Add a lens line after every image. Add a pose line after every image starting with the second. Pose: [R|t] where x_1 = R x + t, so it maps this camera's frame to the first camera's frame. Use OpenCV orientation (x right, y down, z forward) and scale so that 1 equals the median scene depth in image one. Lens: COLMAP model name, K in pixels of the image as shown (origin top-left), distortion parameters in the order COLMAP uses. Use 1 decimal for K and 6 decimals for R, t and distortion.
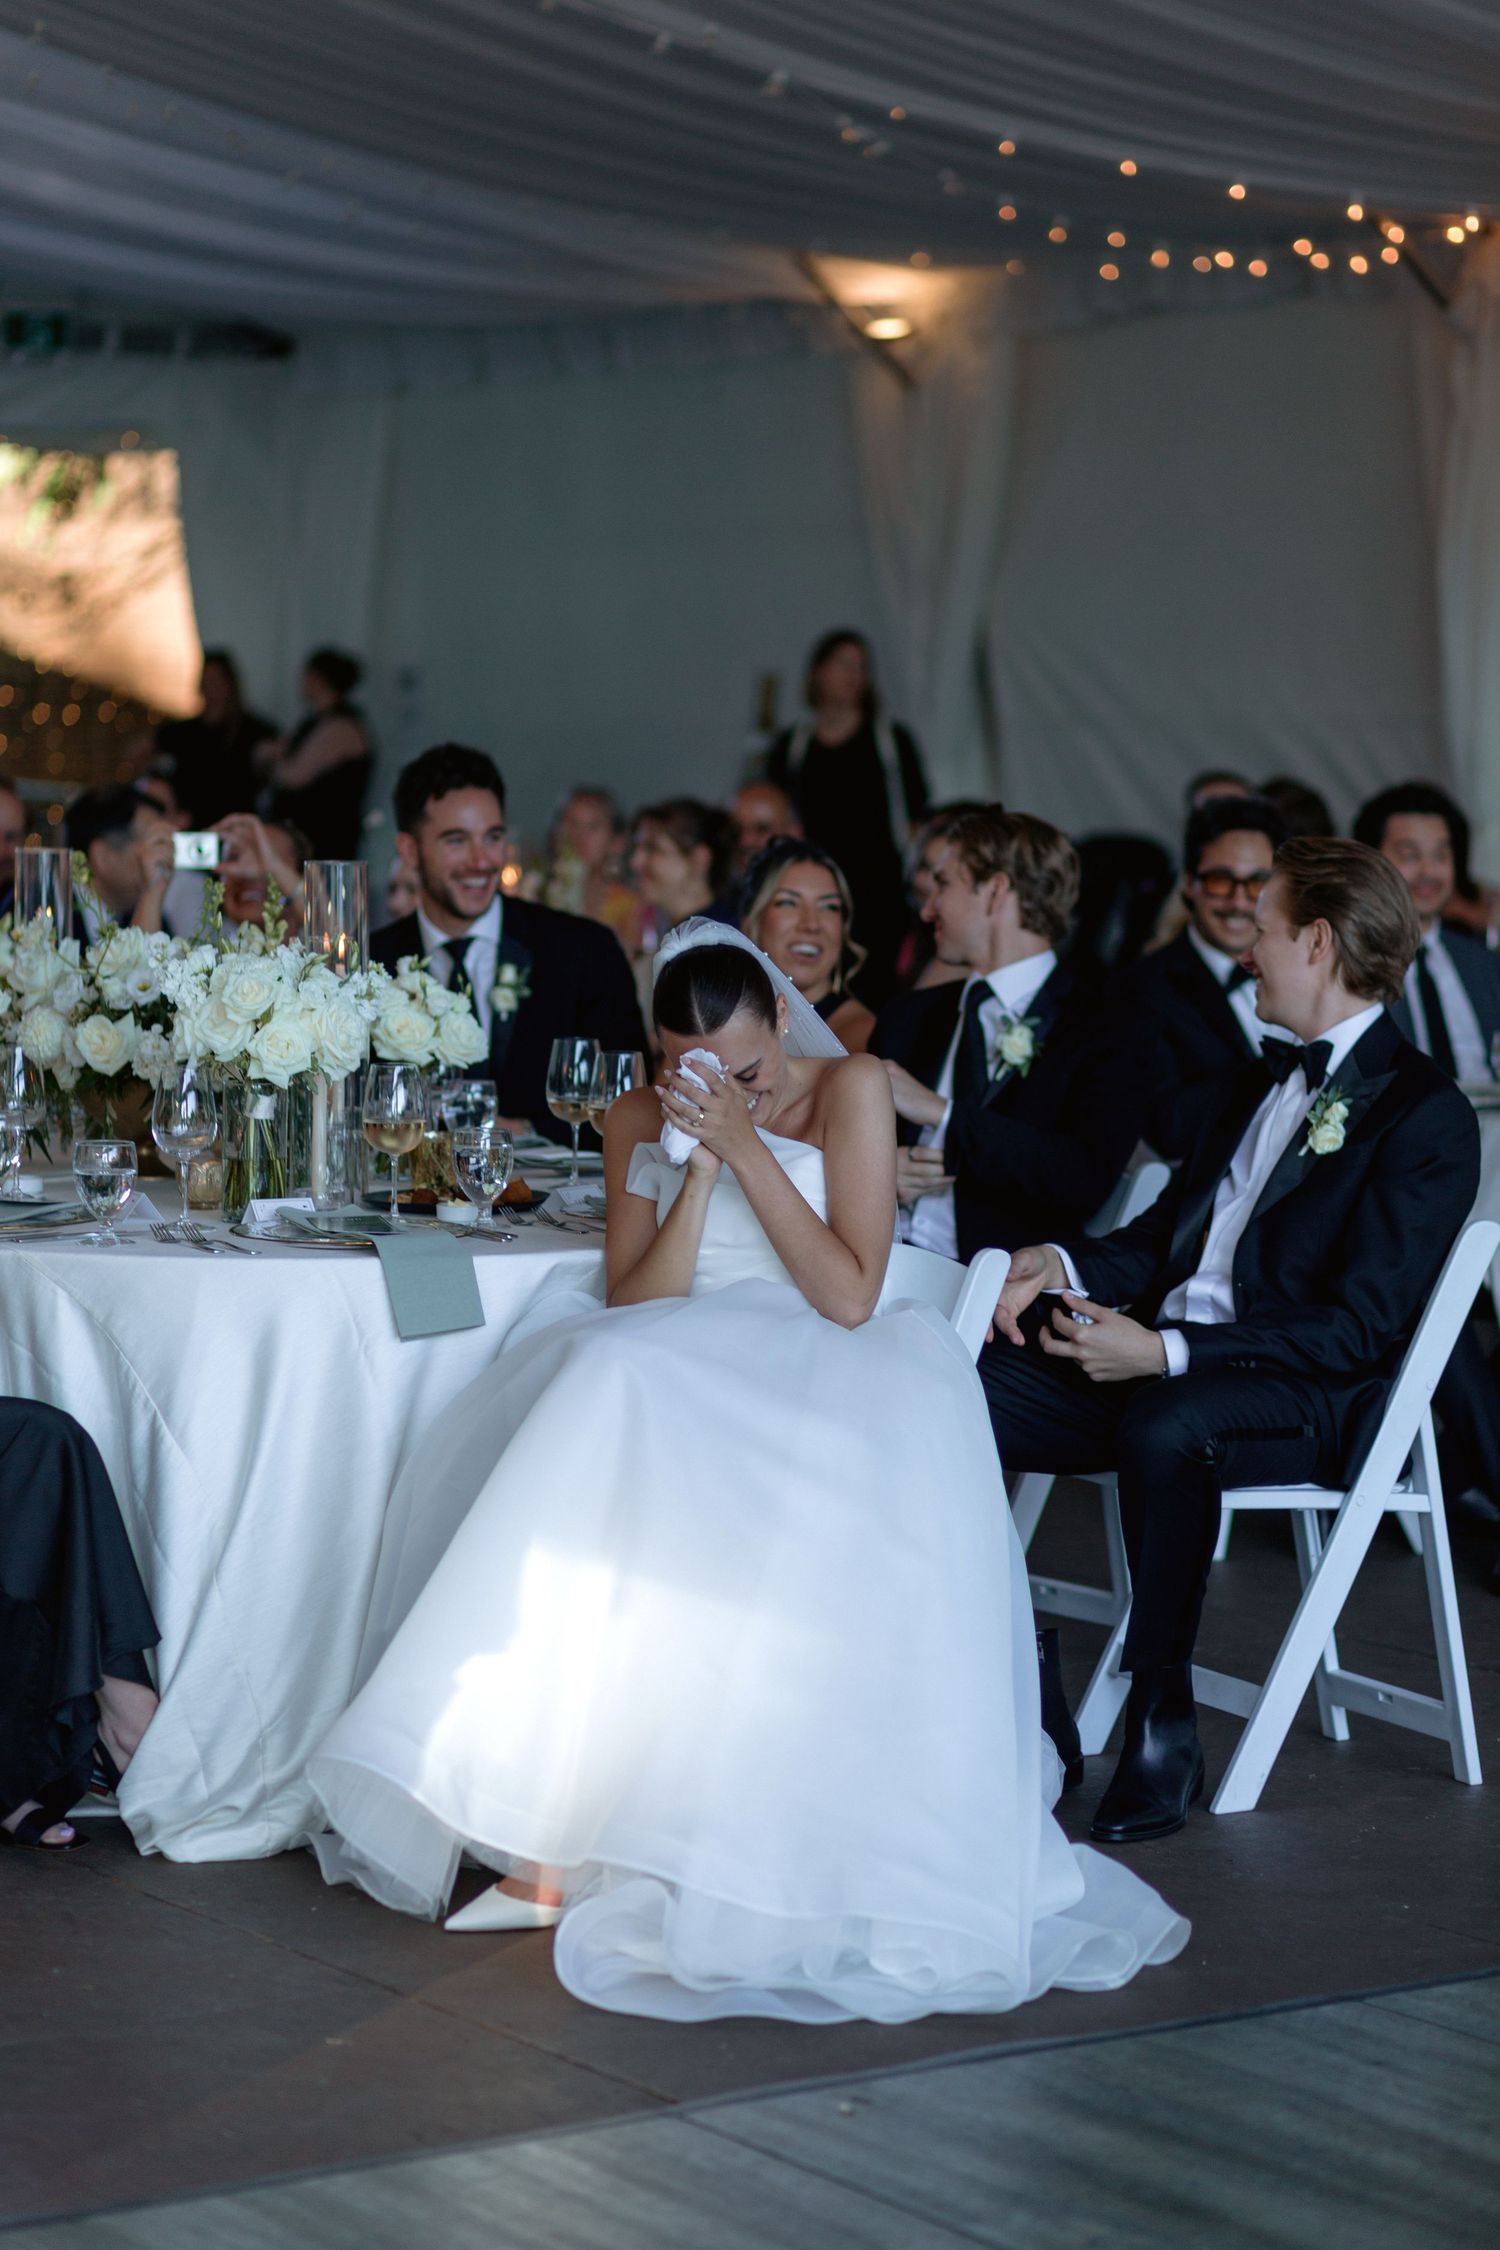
lens RADIAL K [[5312.3, 0, 746.4], [0, 5312.3, 1154.0], [0, 0, 1]] dist [0.012053, 0.183837]
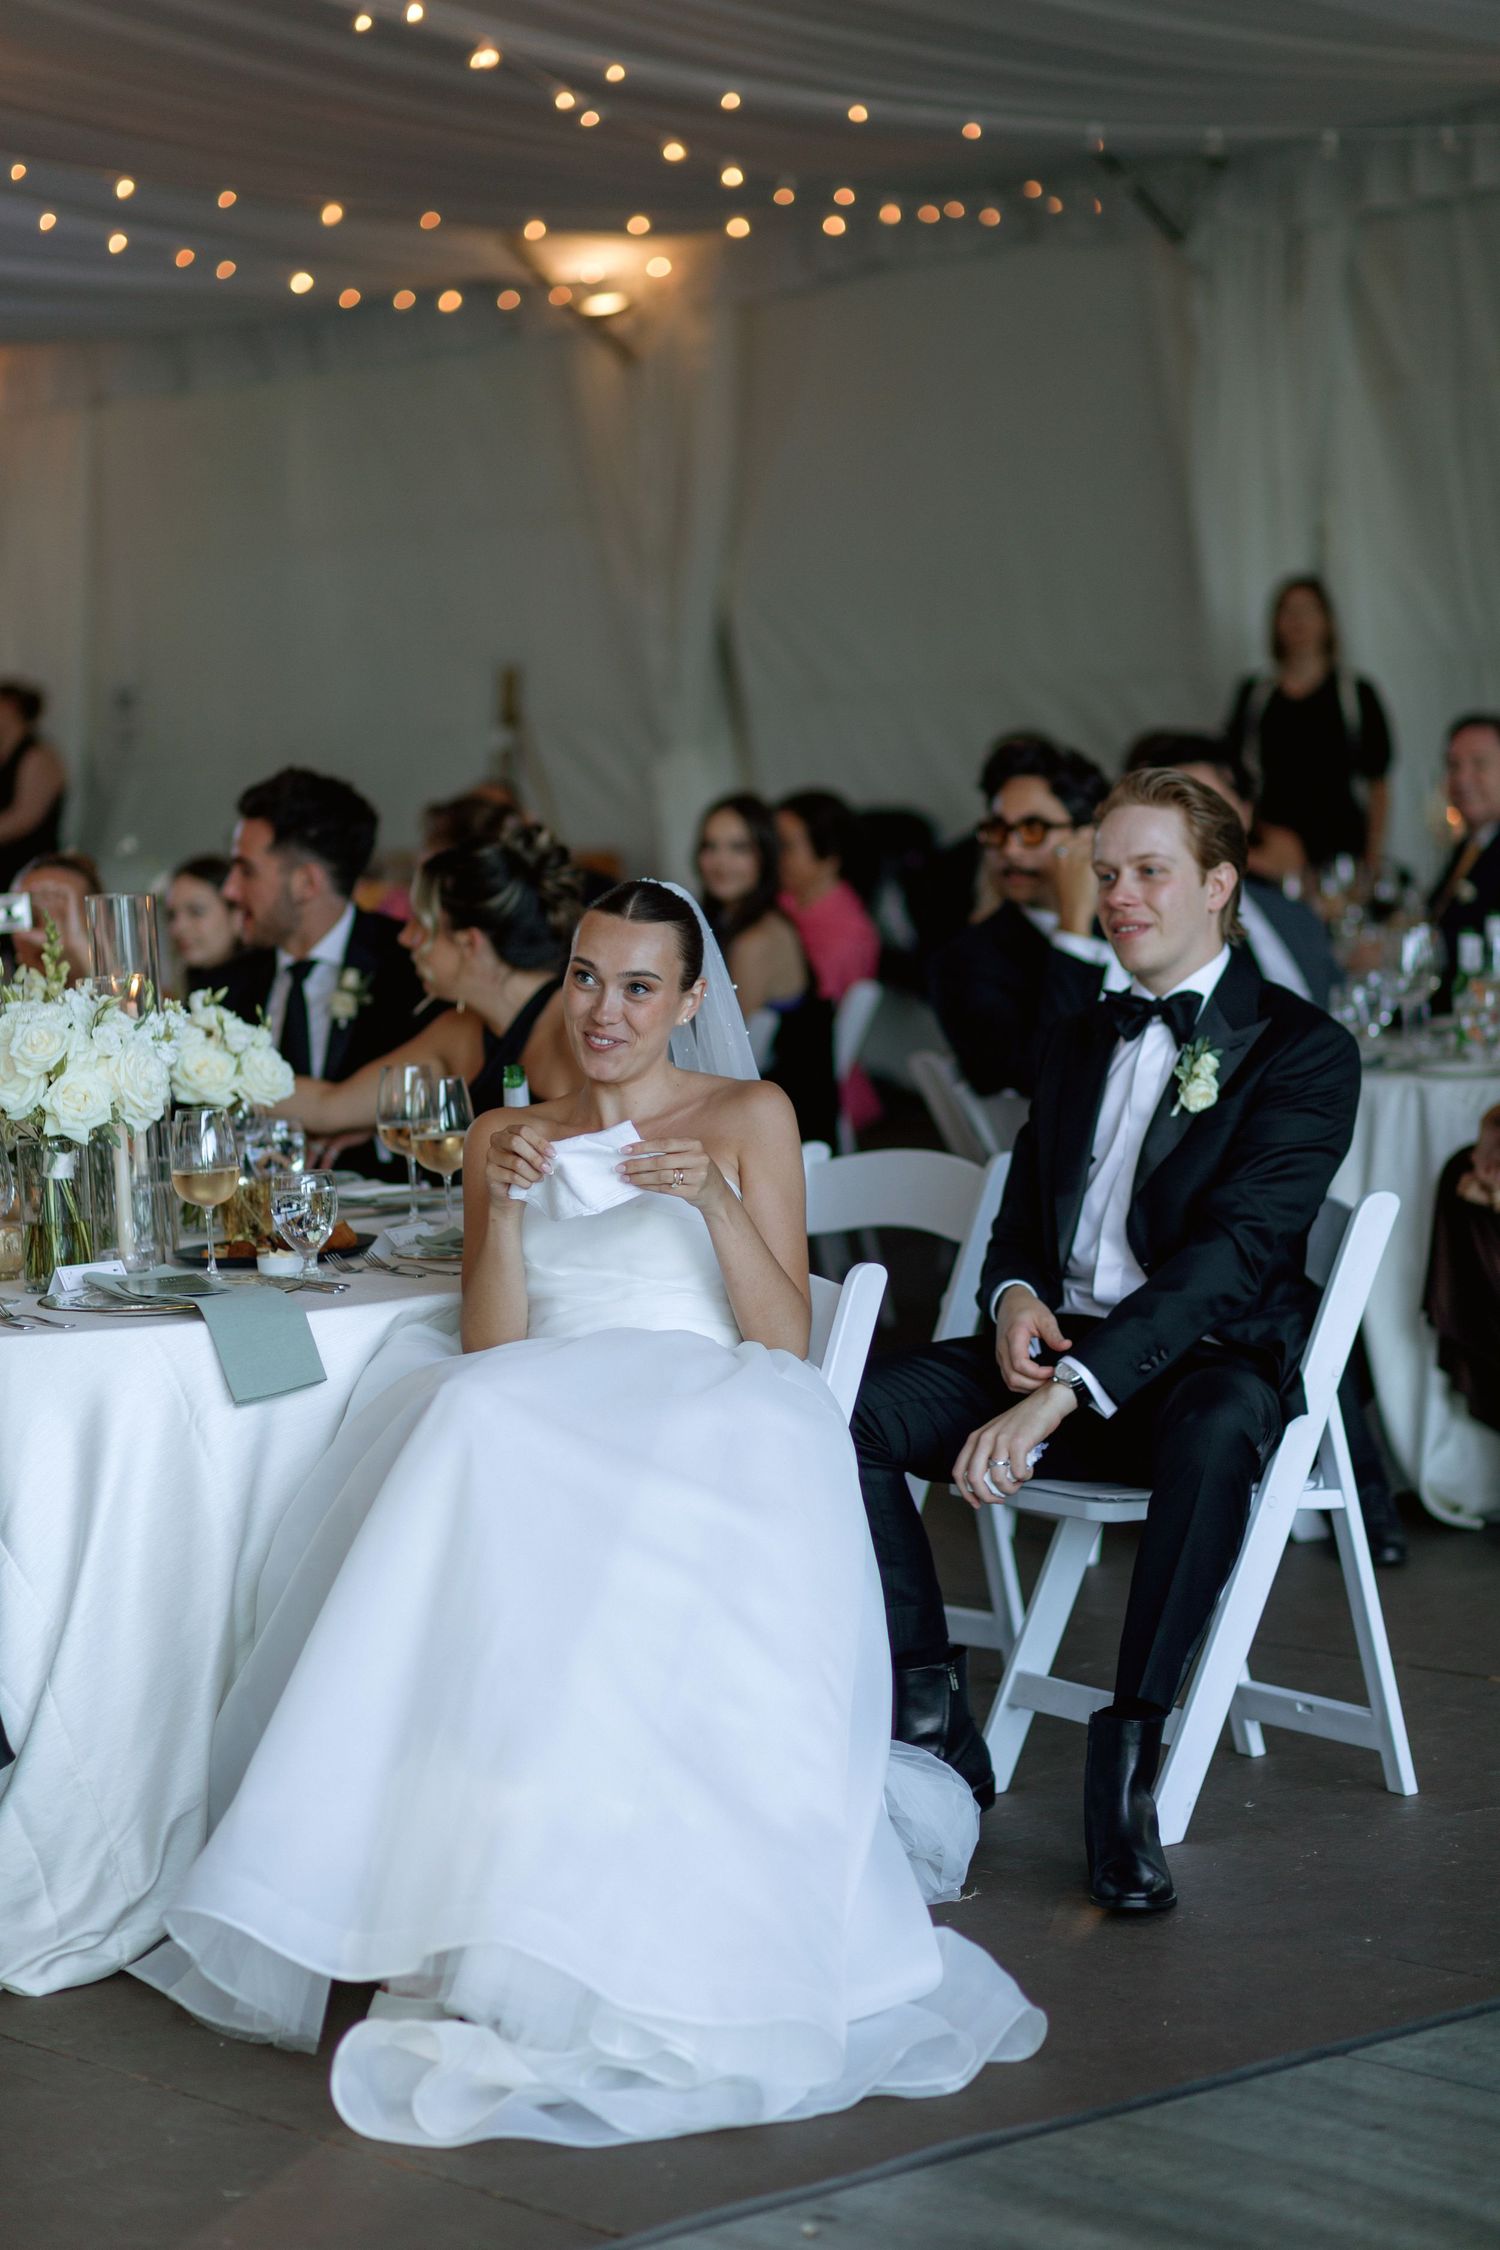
lens RADIAL K [[5311.3, 0, 750.0], [0, 5311.3, 1125.0], [0, 0, 1]] dist [0.033296, -0.272341]
pose [[0.996119, -0.071439, 0.051418, -0.018813], [0.071607, 0.997432, -0.001427, -0.005980], [-0.051184, 0.005104, 0.998676, 0.071692]]
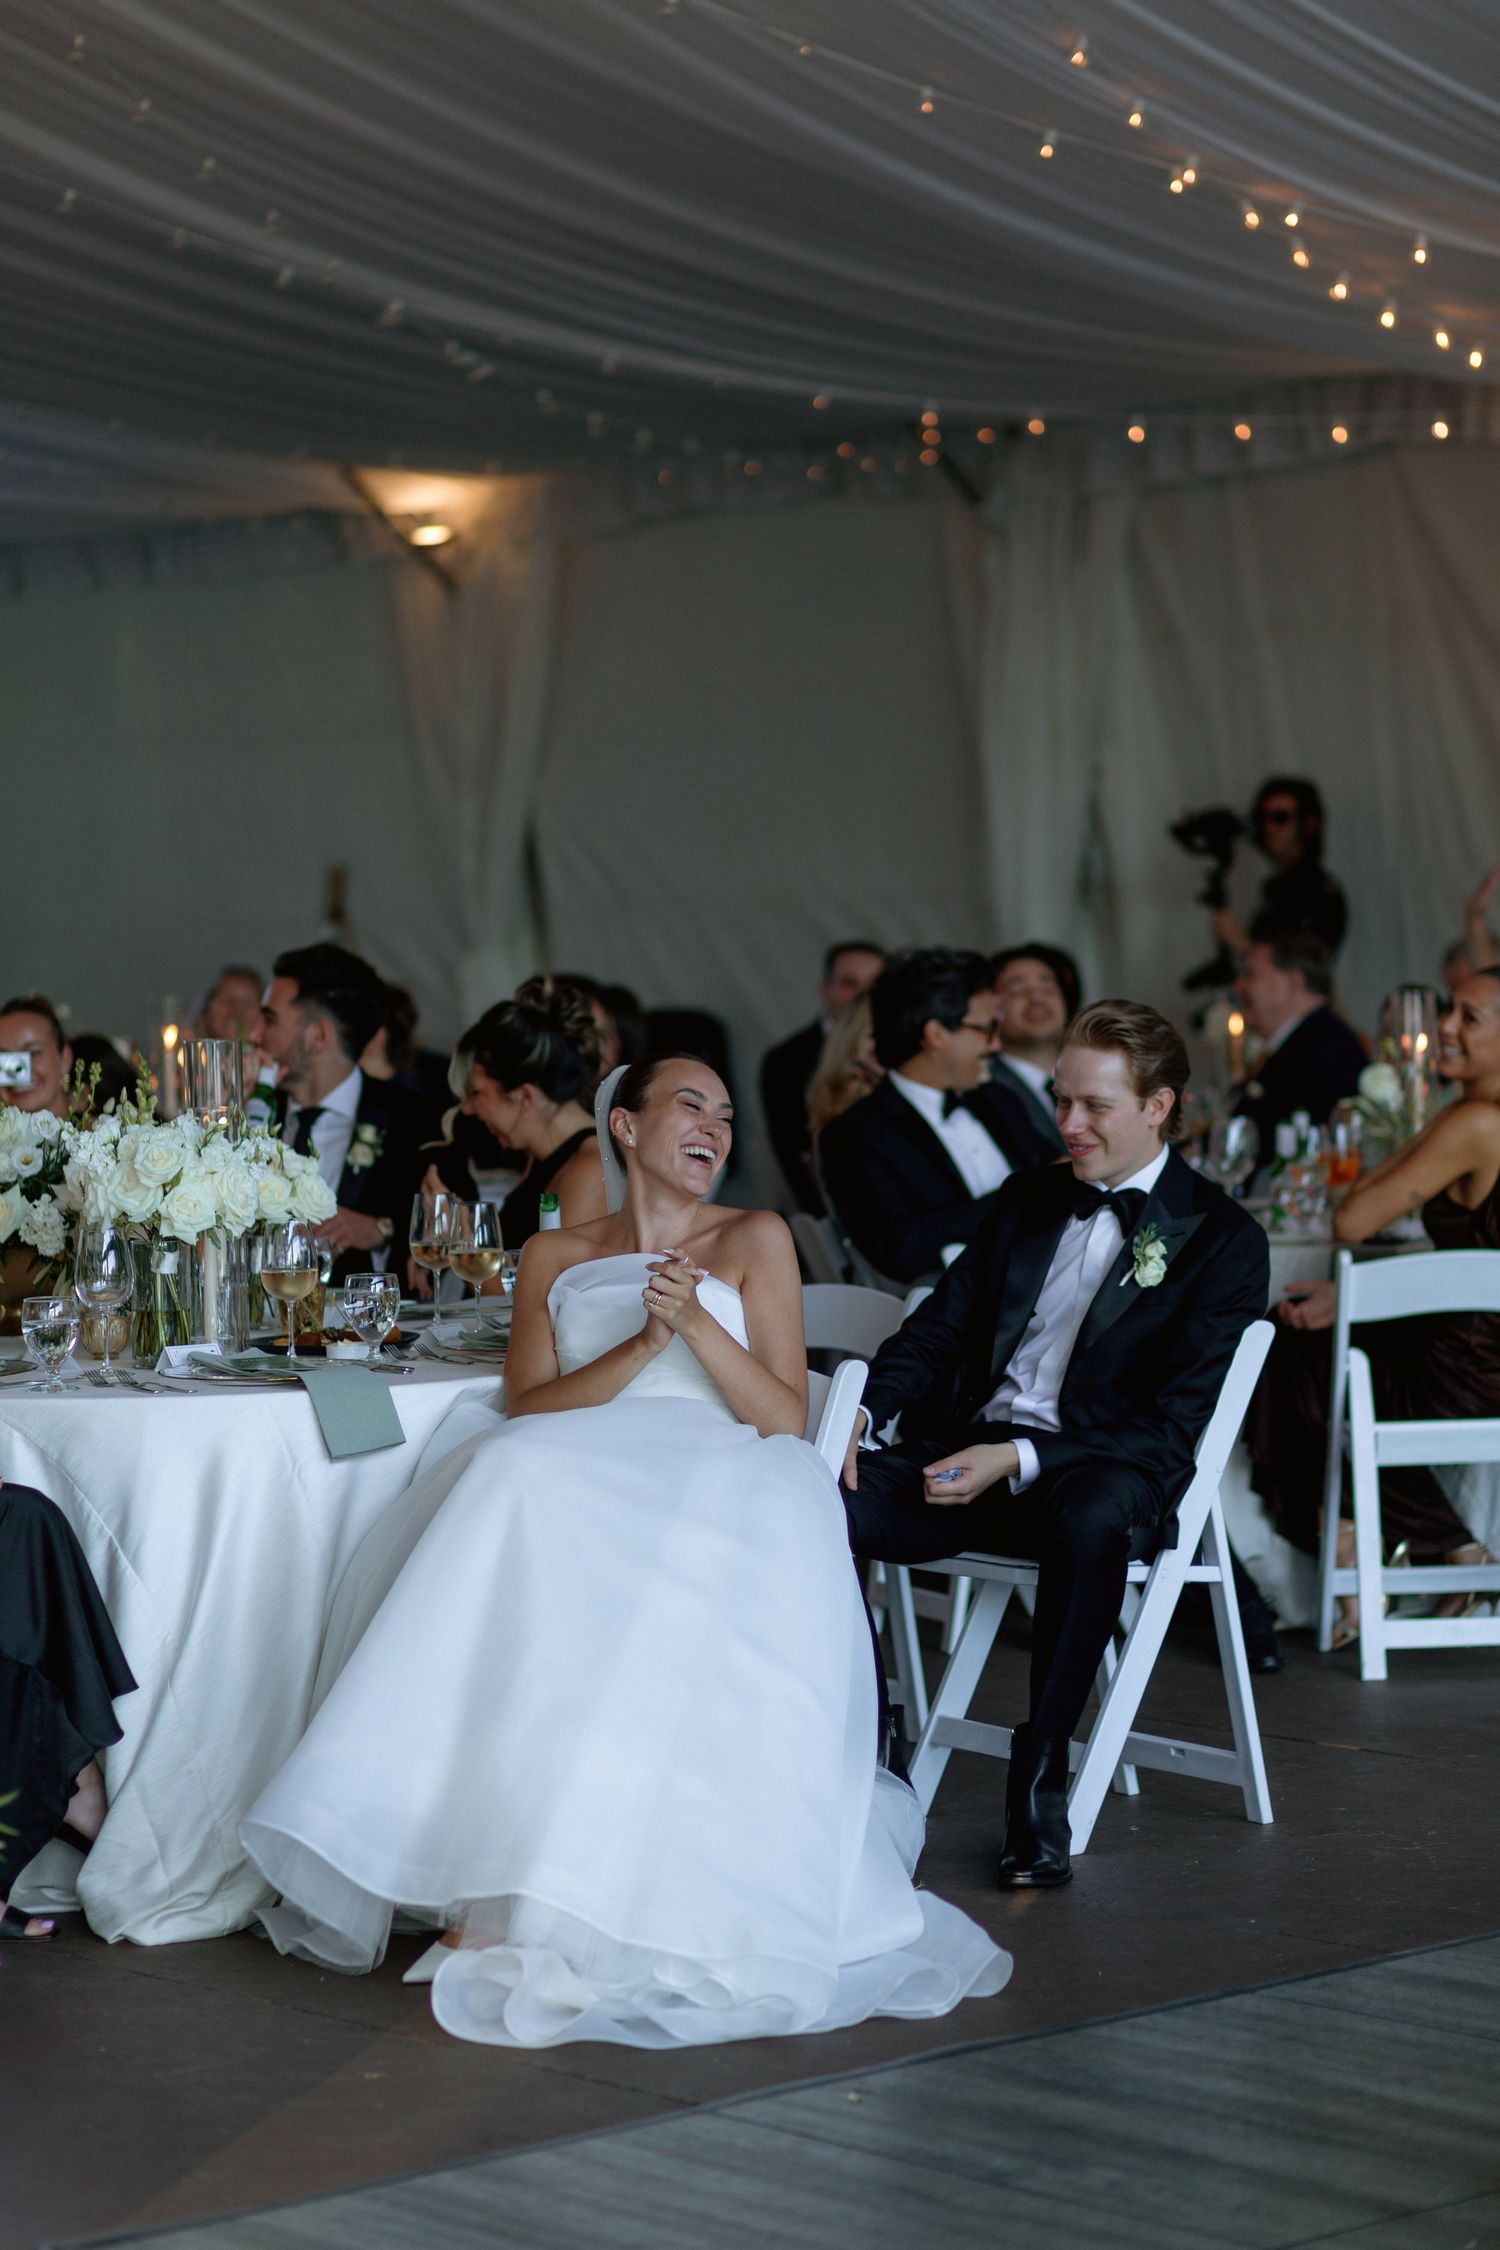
lens RADIAL K [[5311.3, 0, 750.0], [0, 5311.3, 1125.0], [0, 0, 1]] dist [0.033296, -0.272341]
pose [[0.992219, -0.035526, 0.119328, -0.101634], [0.040390, 0.998438, -0.038595, 0.010079], [-0.117770, 0.043114, 0.992104, -0.110953]]
